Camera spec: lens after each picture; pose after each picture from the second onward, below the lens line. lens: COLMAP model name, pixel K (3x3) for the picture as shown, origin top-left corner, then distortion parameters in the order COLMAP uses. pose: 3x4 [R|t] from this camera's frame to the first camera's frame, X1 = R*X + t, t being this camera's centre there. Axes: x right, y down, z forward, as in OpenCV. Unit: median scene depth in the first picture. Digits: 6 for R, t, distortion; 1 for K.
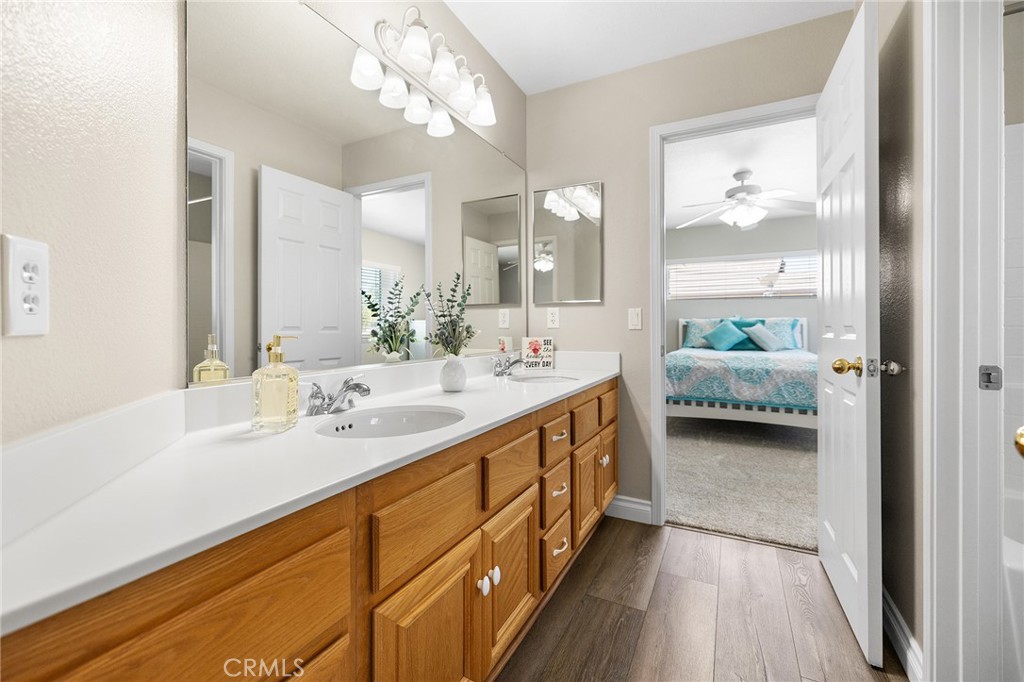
lens RADIAL K [[437.4, 0, 511.4], [0, 437.4, 333.9], [0, 0, 1]] dist [0.004769, -0.001205]
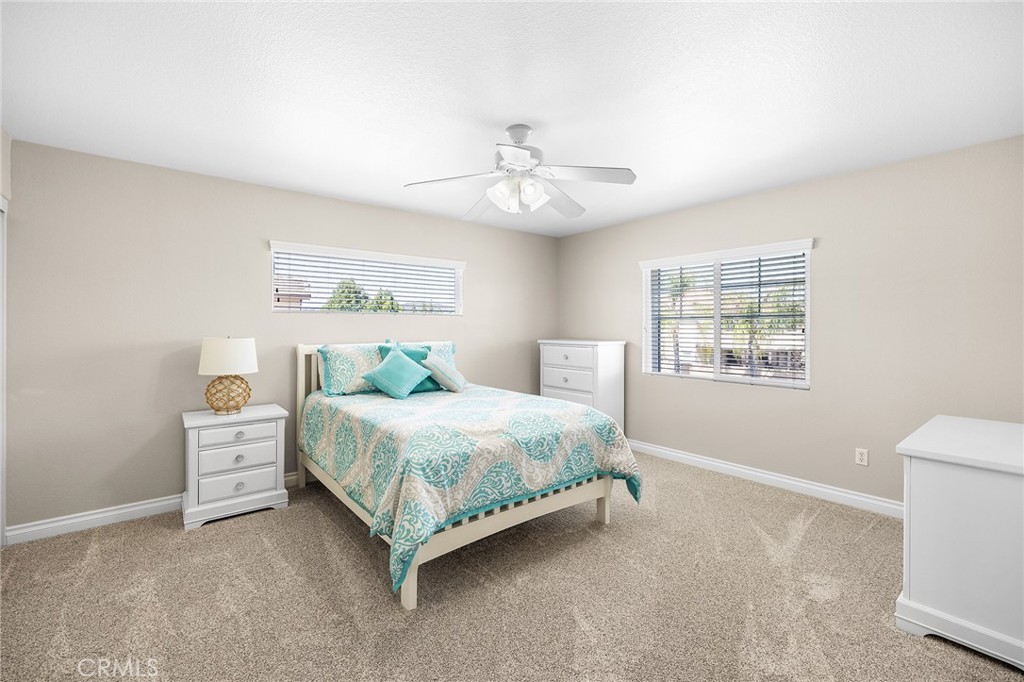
lens RADIAL K [[437.4, 0, 515.1], [0, 437.4, 335.9], [0, 0, 1]] dist [0.004769, -0.001205]
pose [[0.400232, -0.010899, 0.916349, -0.051707], [0.006219, 0.999939, 0.009177, -0.072121], [-0.916393, 0.002025, 0.400276, 0.742988]]
